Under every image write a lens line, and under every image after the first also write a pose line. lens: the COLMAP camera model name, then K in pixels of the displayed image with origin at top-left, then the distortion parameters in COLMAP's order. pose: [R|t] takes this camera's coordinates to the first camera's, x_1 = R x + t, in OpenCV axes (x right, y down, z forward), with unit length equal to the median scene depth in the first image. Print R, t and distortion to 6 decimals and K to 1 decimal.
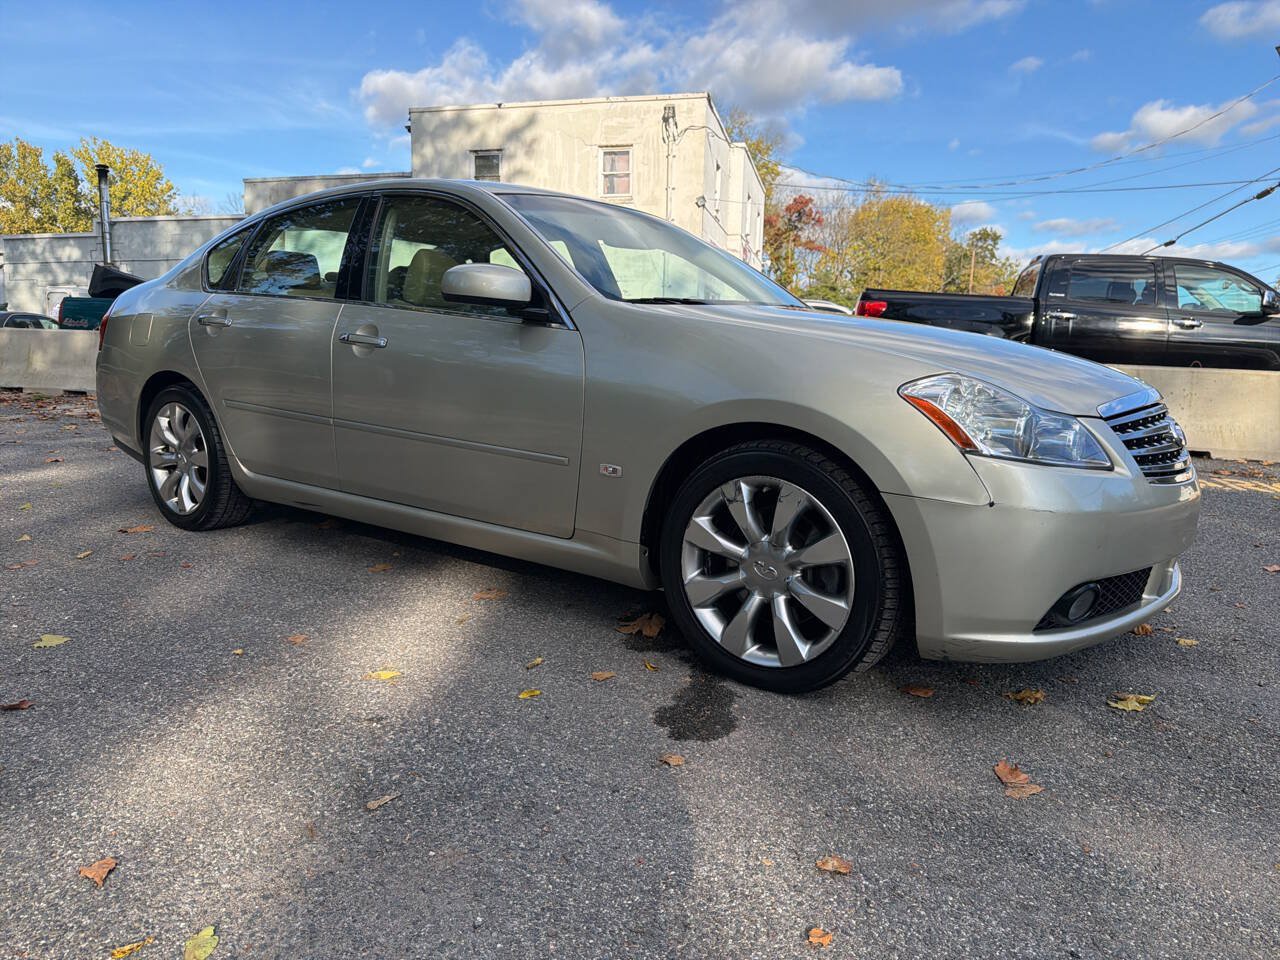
lens RADIAL K [[907.4, 0, 630.4], [0, 907.4, 488.0], [0, 0, 1]] dist [0.033852, -0.041027]
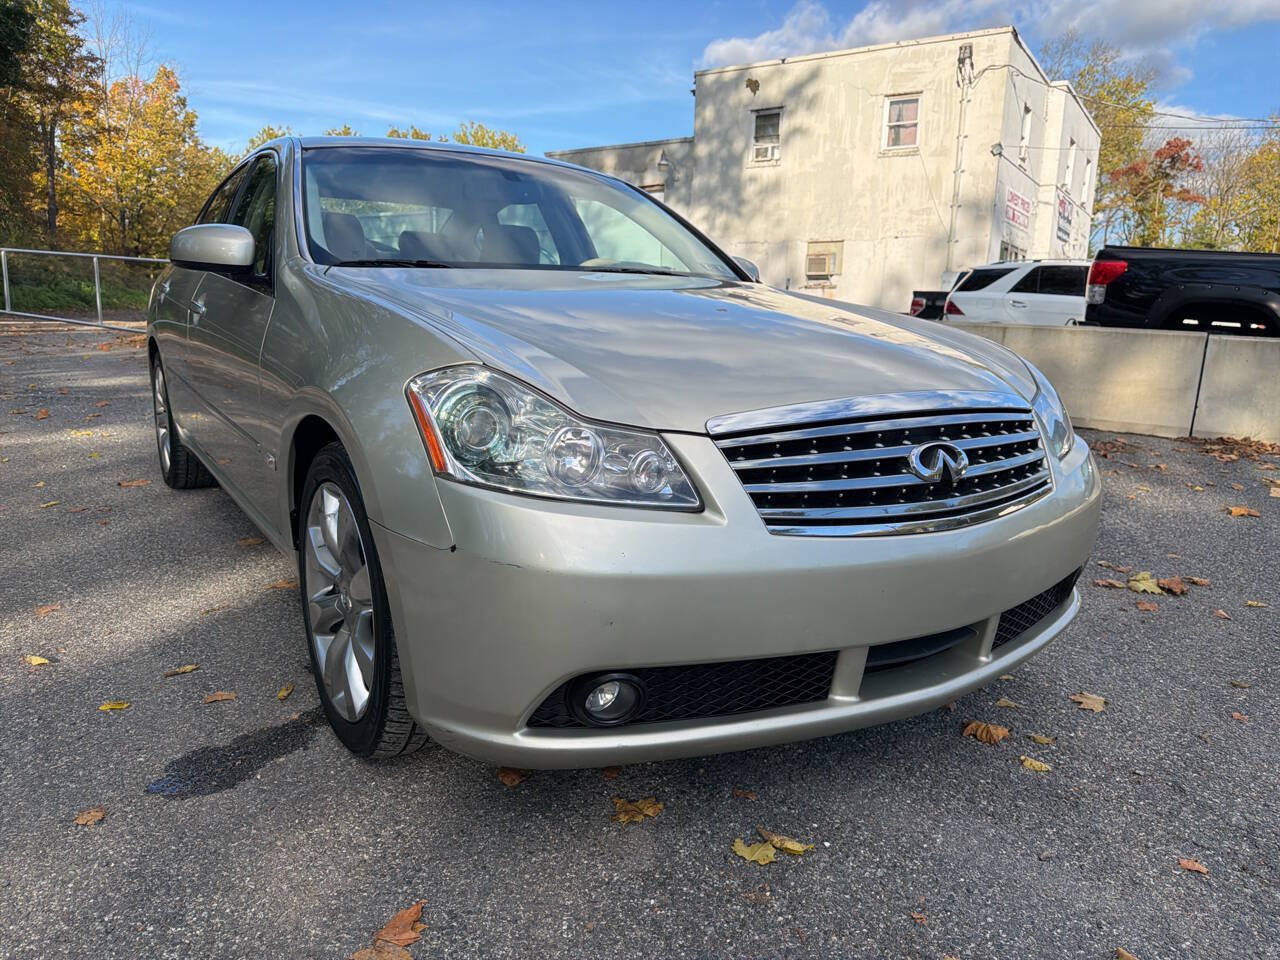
lens RADIAL K [[907.4, 0, 649.2], [0, 907.4, 478.9], [0, 0, 1]] dist [0.033852, -0.041027]
pose [[0.943933, 0.064875, -0.323700, 0.064502], [-0.055804, 0.997747, 0.037236, -0.005896], [0.325386, -0.017085, 0.945427, 0.033008]]
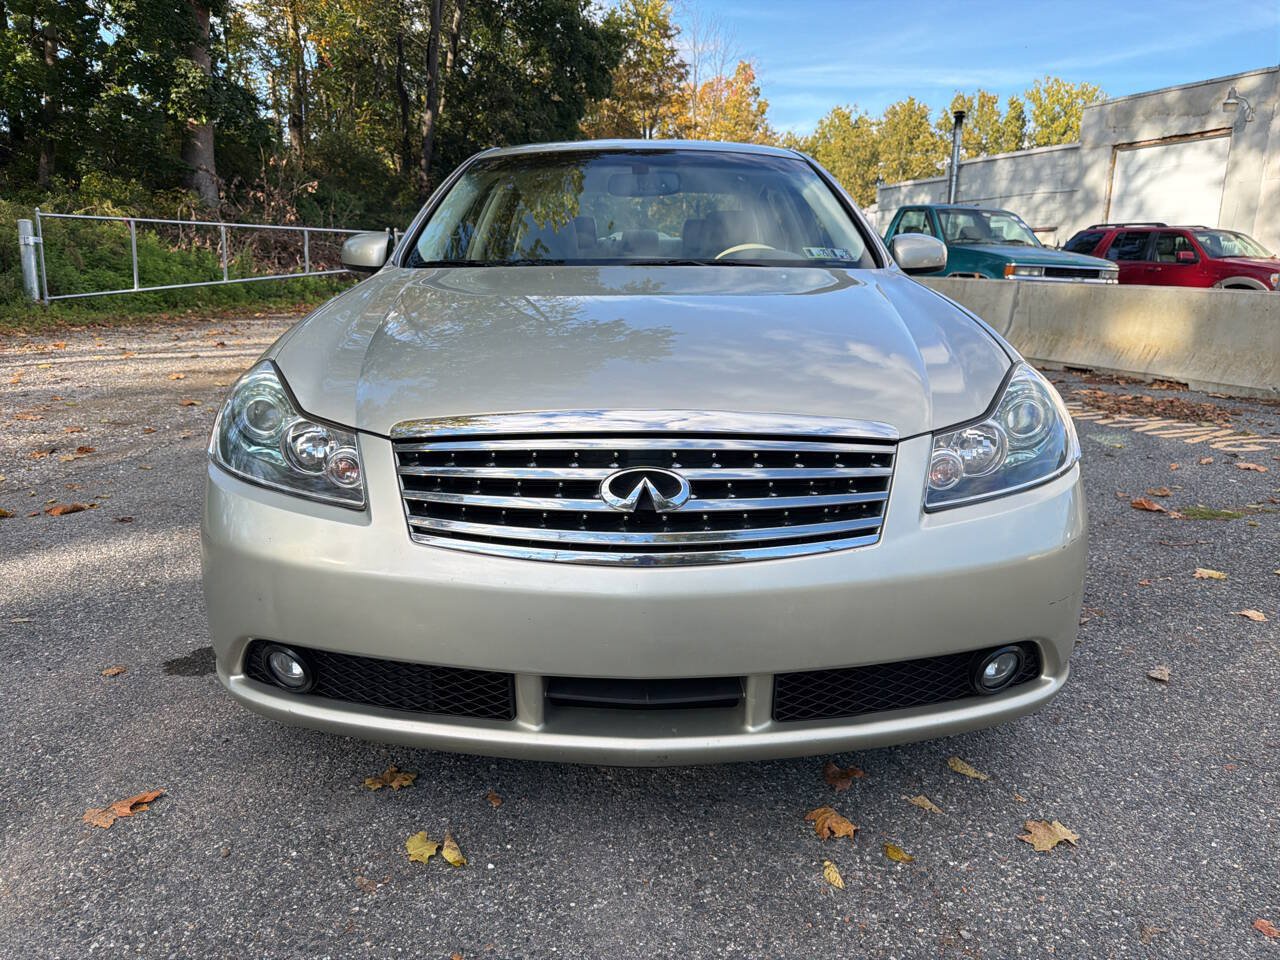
lens RADIAL K [[907.4, 0, 643.0], [0, 907.4, 472.1], [0, 0, 1]] dist [0.033852, -0.041027]
pose [[0.605910, 0.161317, -0.779006, 0.110377], [-0.118862, 0.986590, 0.111853, -0.013925], [0.786604, 0.024821, 0.616959, 0.068118]]
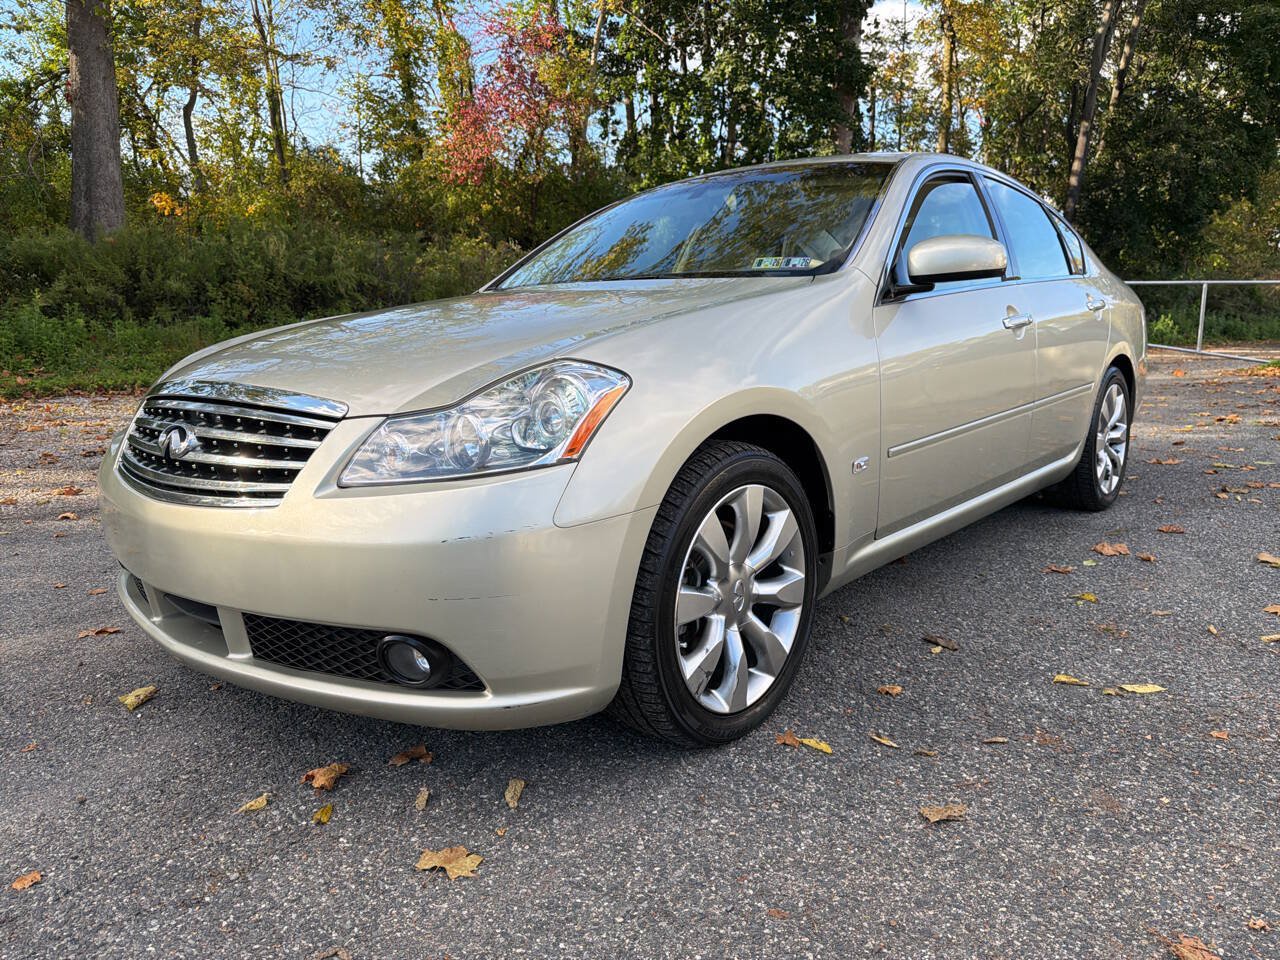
lens RADIAL K [[907.4, 0, 639.4], [0, 907.4, 476.9], [0, 0, 1]] dist [0.033852, -0.041027]
pose [[-0.065606, 0.144993, -0.987255, 0.138214], [-0.146839, 0.977213, 0.153276, -0.020741], [0.986982, 0.155023, -0.042820, 0.149532]]
